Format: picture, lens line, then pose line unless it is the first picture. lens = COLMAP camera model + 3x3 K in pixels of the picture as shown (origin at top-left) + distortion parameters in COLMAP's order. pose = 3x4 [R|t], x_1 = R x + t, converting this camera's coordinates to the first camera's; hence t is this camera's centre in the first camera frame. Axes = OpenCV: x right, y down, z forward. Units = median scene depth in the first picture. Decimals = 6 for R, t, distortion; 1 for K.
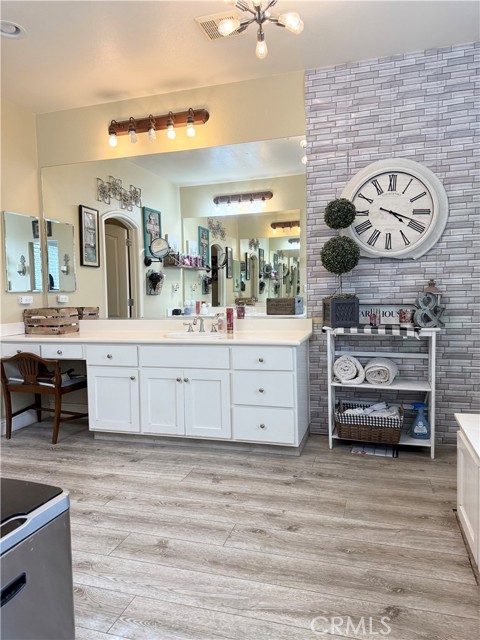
lens RADIAL K [[462.7, 0, 241.4], [0, 462.7, 318.6], [0, 0, 1]] dist [0.021406, -0.011546]
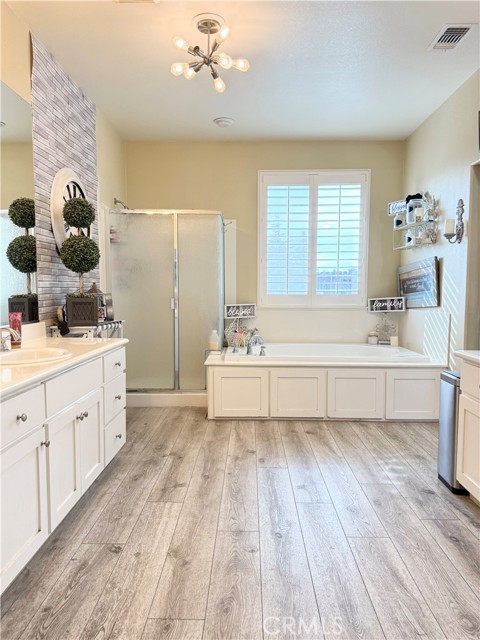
lens RADIAL K [[462.7, 0, 241.2], [0, 462.7, 320.8], [0, 0, 1]] dist [0.021406, -0.011546]
pose [[-0.262648, -0.052772, 0.963448, -1.101421], [0.084957, 0.993360, 0.077571, -0.055178], [-0.961144, 0.102225, -0.256420, 1.211540]]
